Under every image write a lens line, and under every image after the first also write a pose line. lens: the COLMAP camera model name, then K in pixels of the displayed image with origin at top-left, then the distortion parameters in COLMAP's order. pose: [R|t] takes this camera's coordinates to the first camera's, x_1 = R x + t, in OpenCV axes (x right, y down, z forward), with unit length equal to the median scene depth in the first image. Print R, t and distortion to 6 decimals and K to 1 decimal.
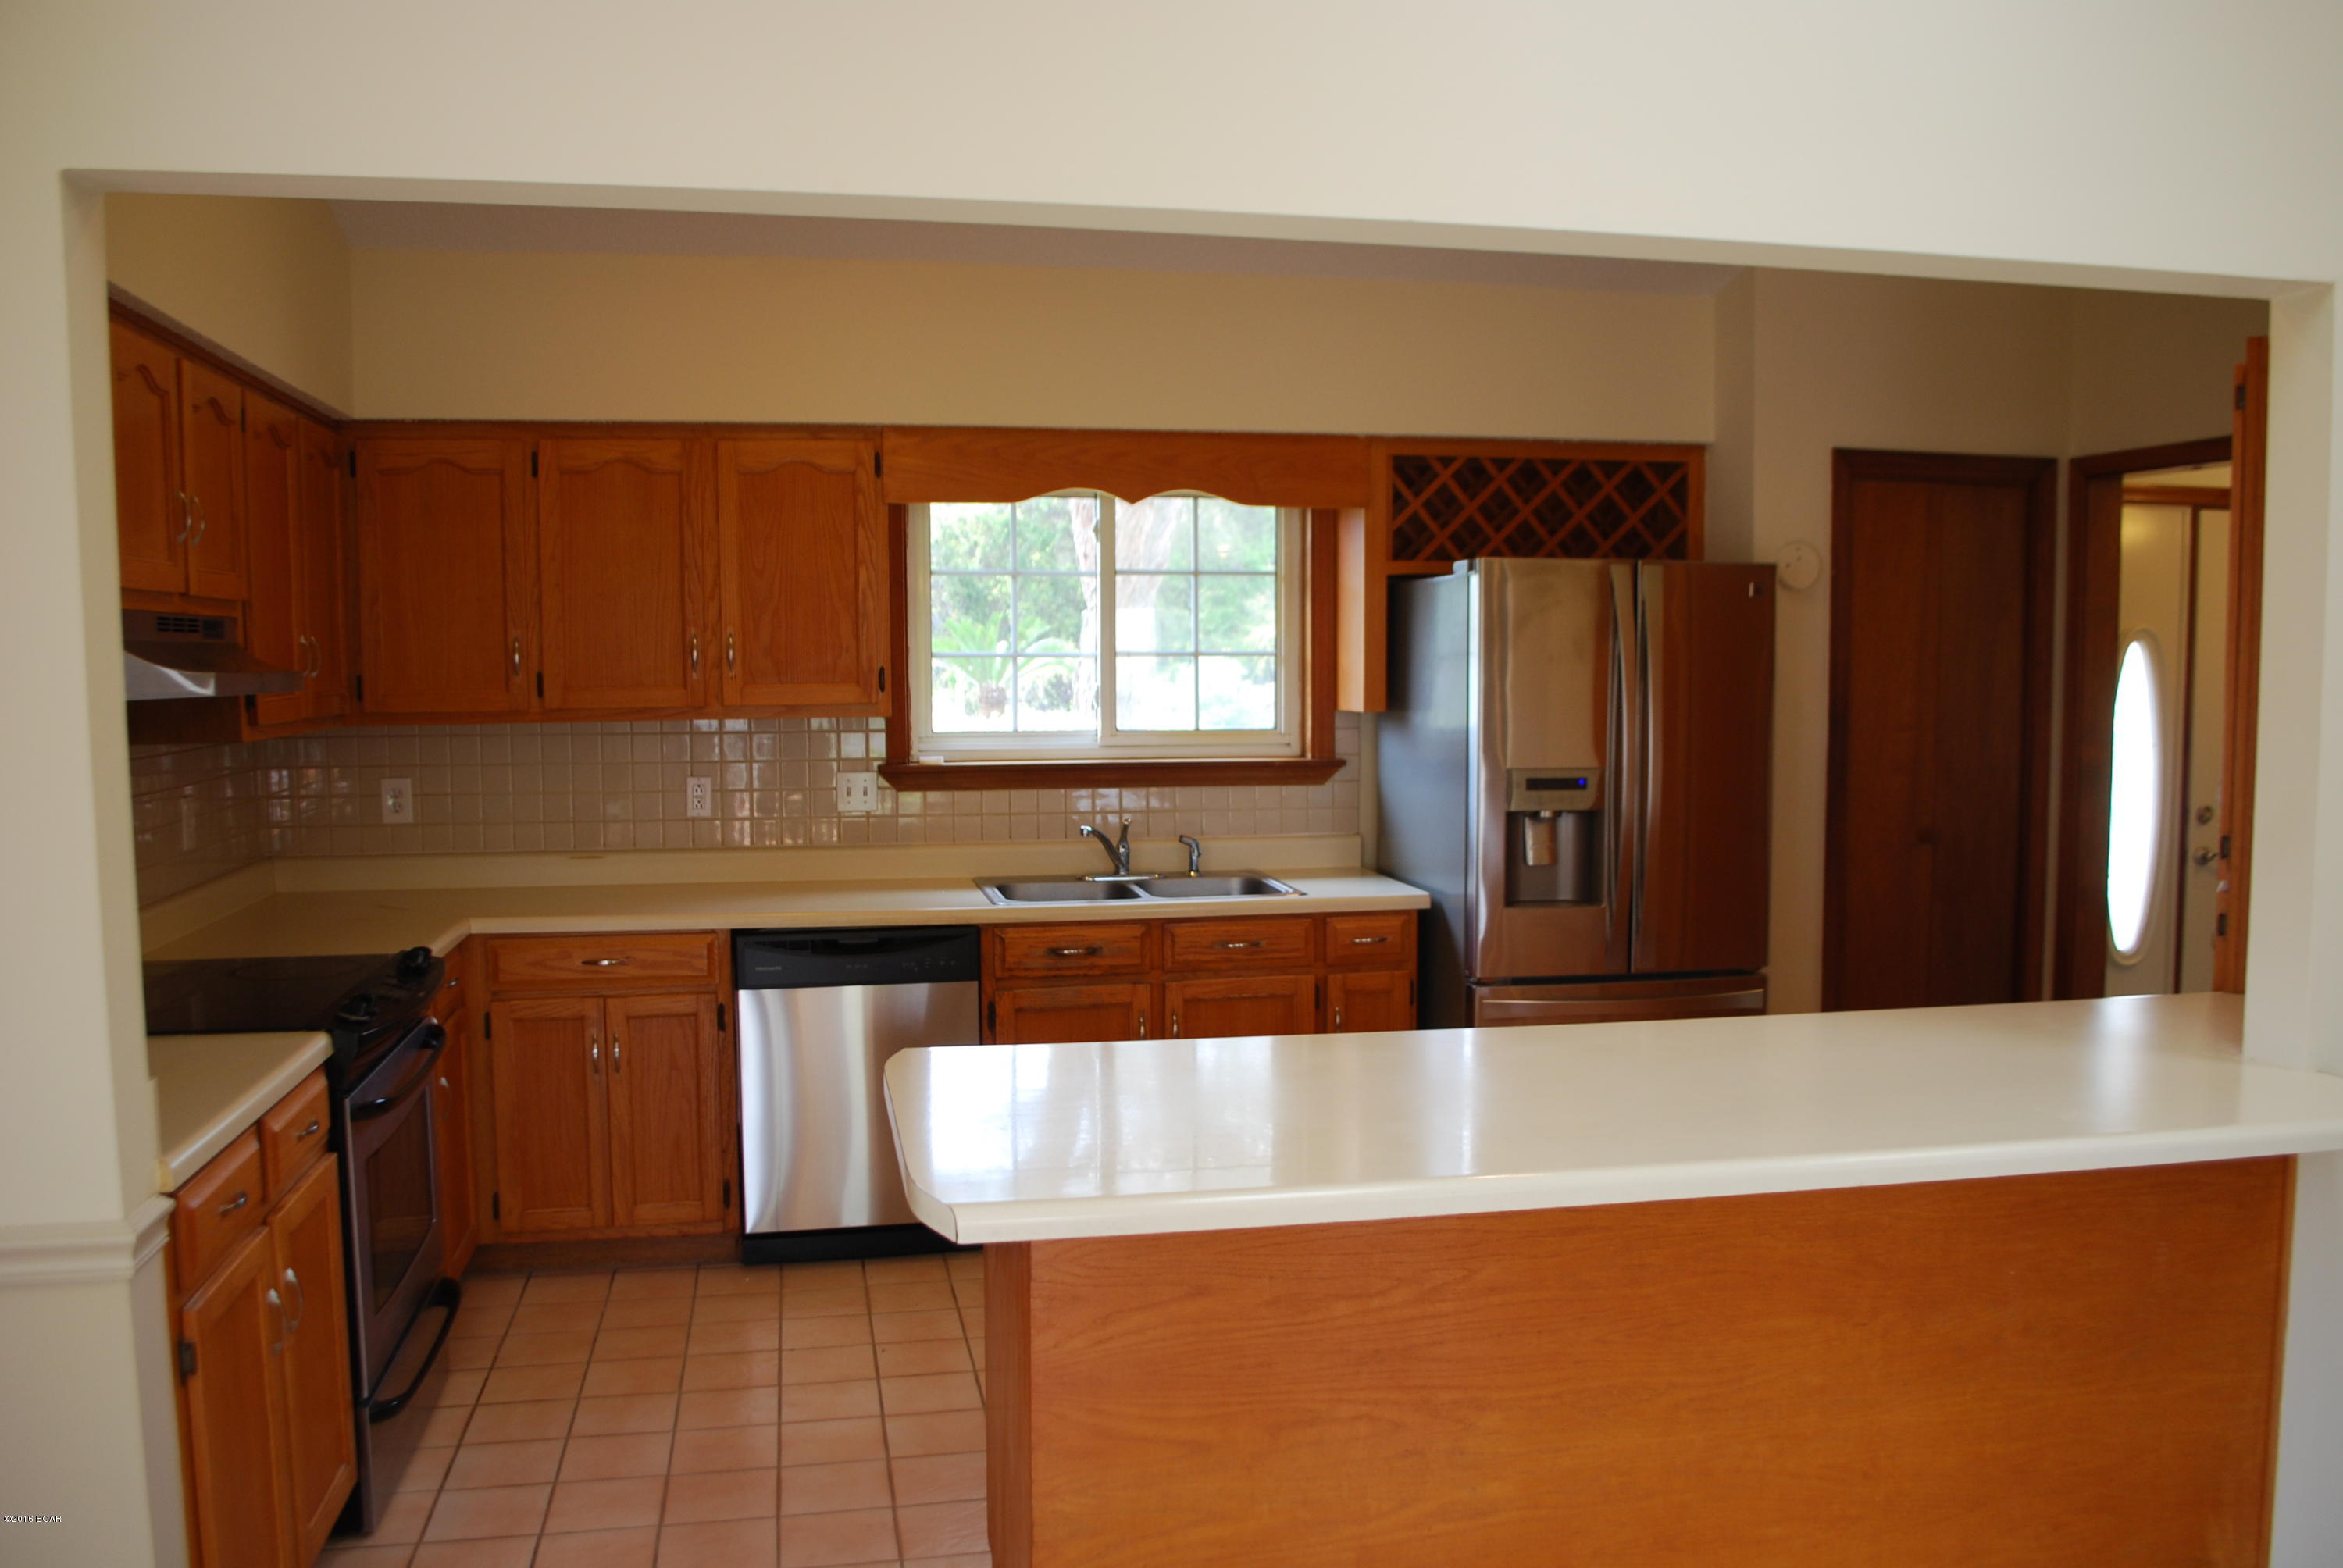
lens RADIAL K [[1861.3, 0, 1161.7], [0, 1861.3, 803.8], [0, 0, 1]] dist [-0.084104, 0.013896]
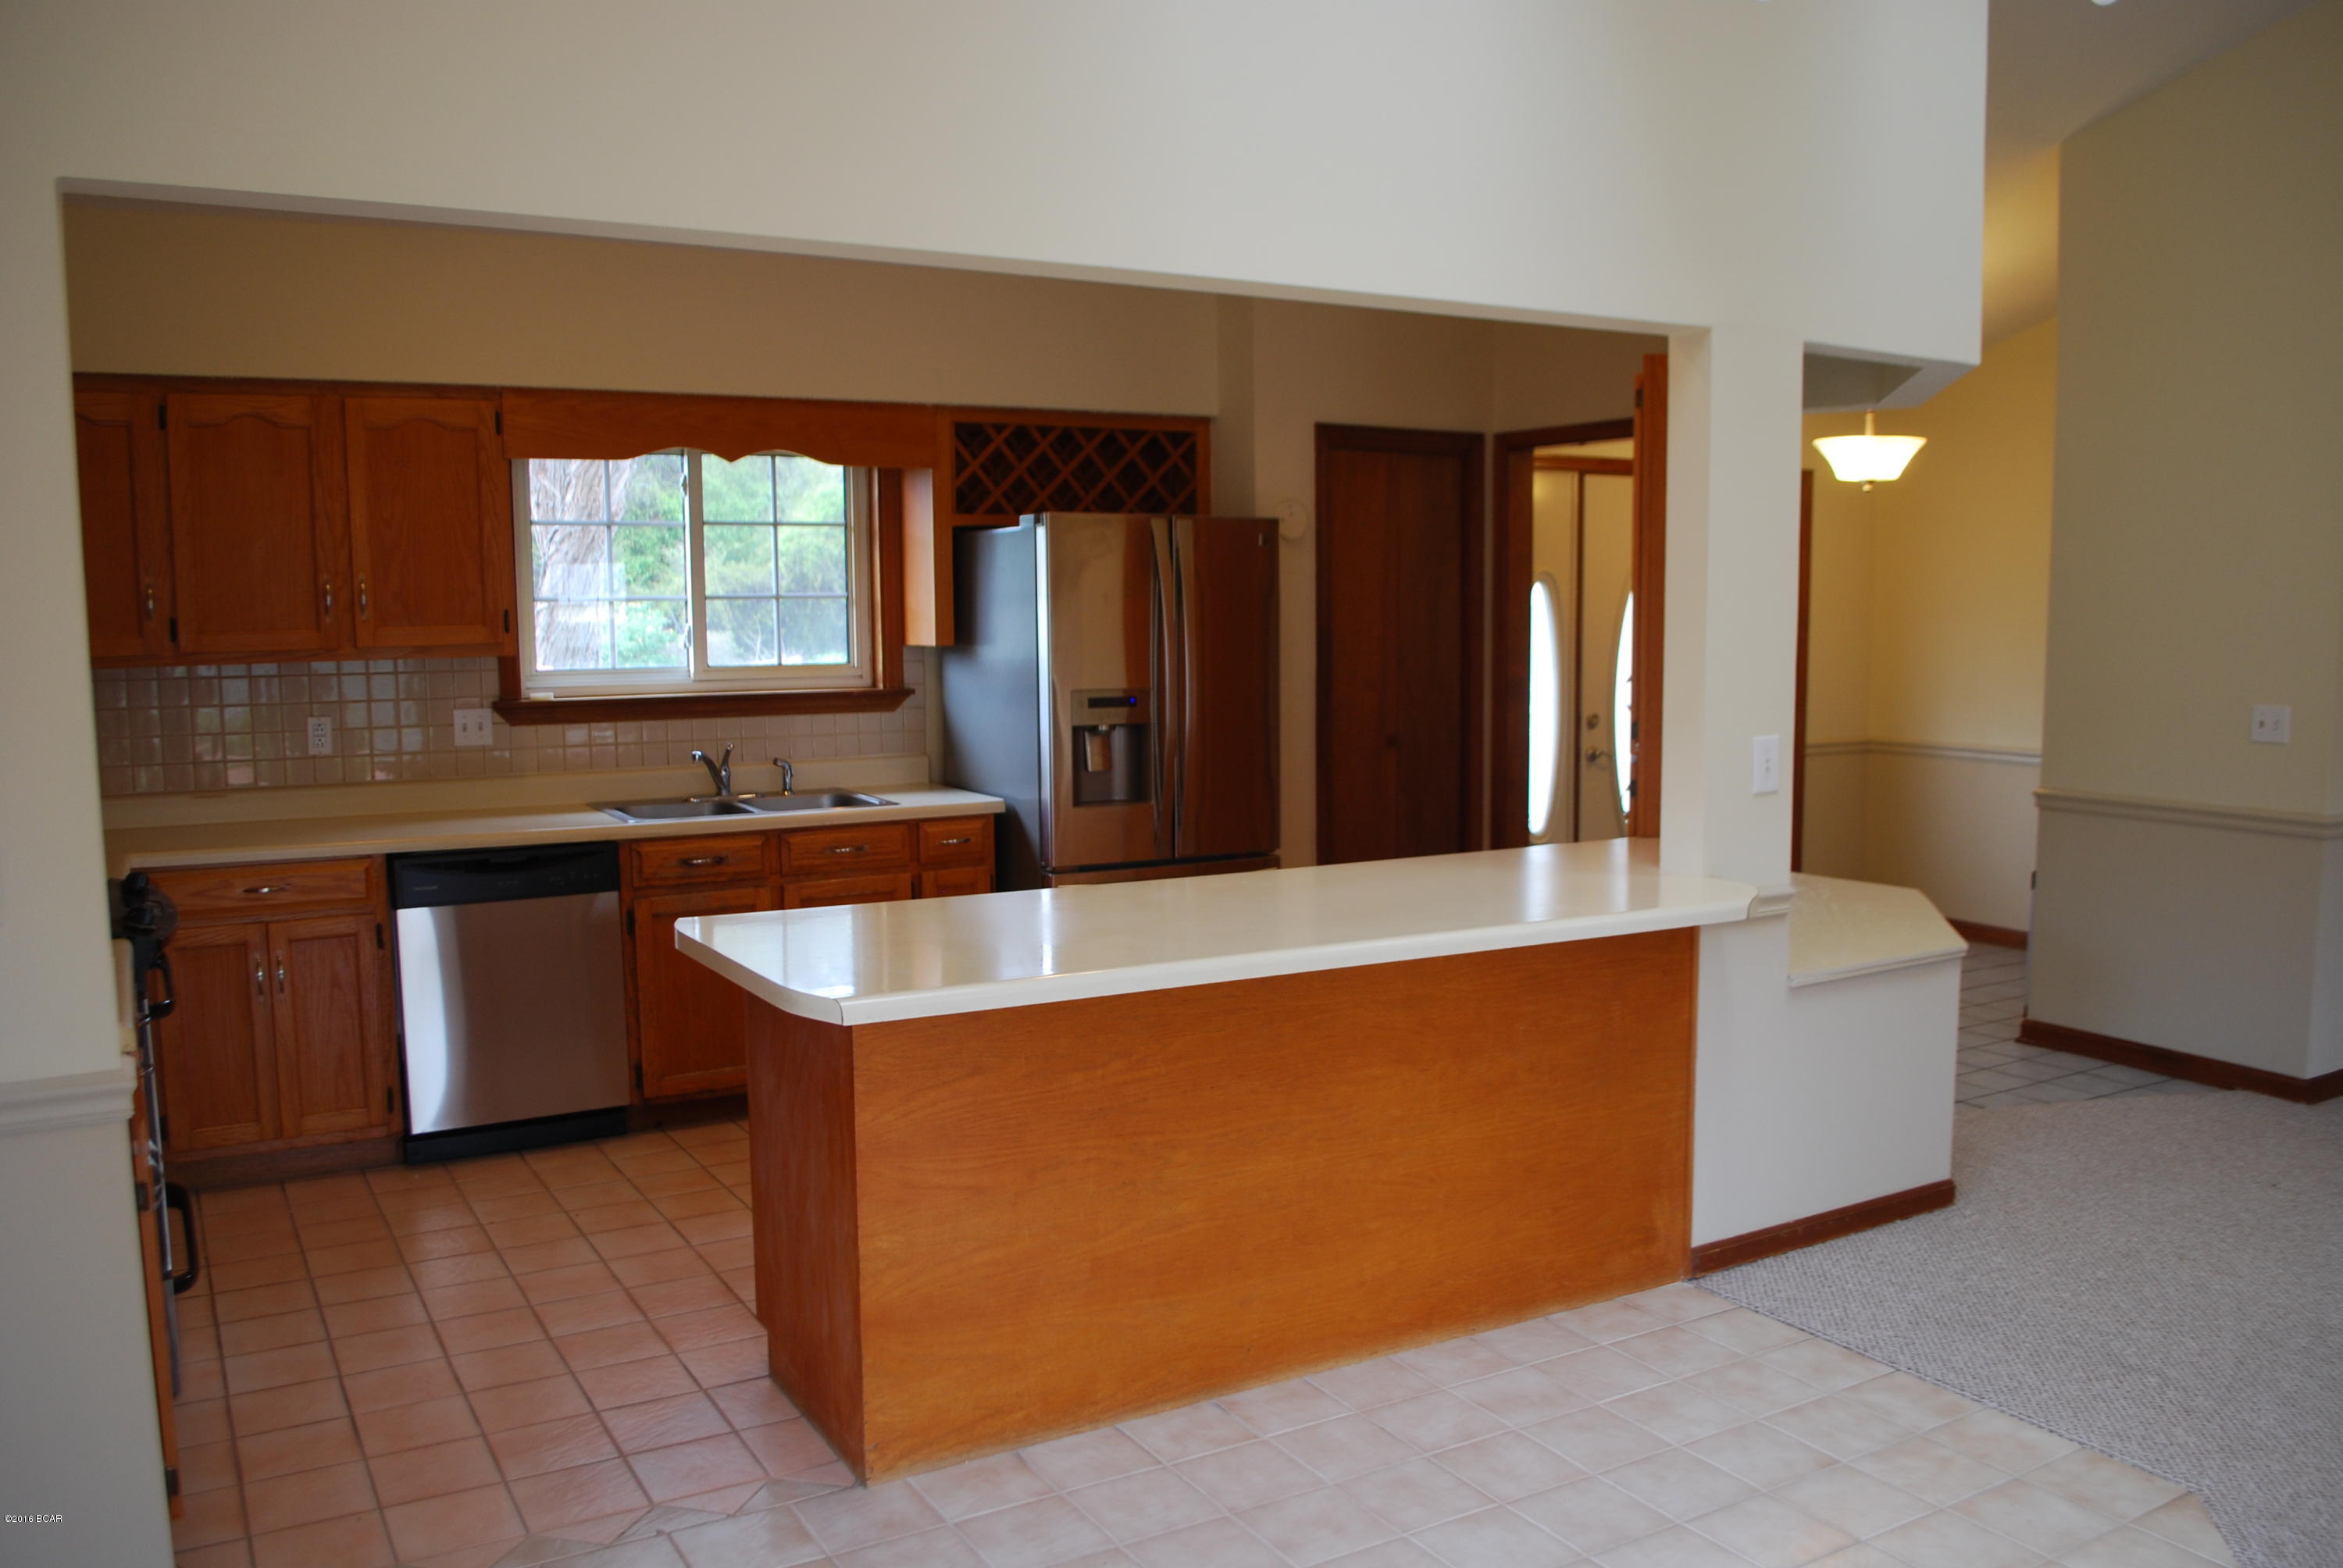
lens RADIAL K [[1861.3, 0, 1167.6], [0, 1861.3, 782.8], [0, 0, 1]] dist [-0.084104, 0.013896]
pose [[0.949569, -0.034873, 0.311612, -0.126145], [0.029789, 0.999334, 0.021060, 0.016754], [-0.312139, -0.010715, 0.949976, -0.148171]]
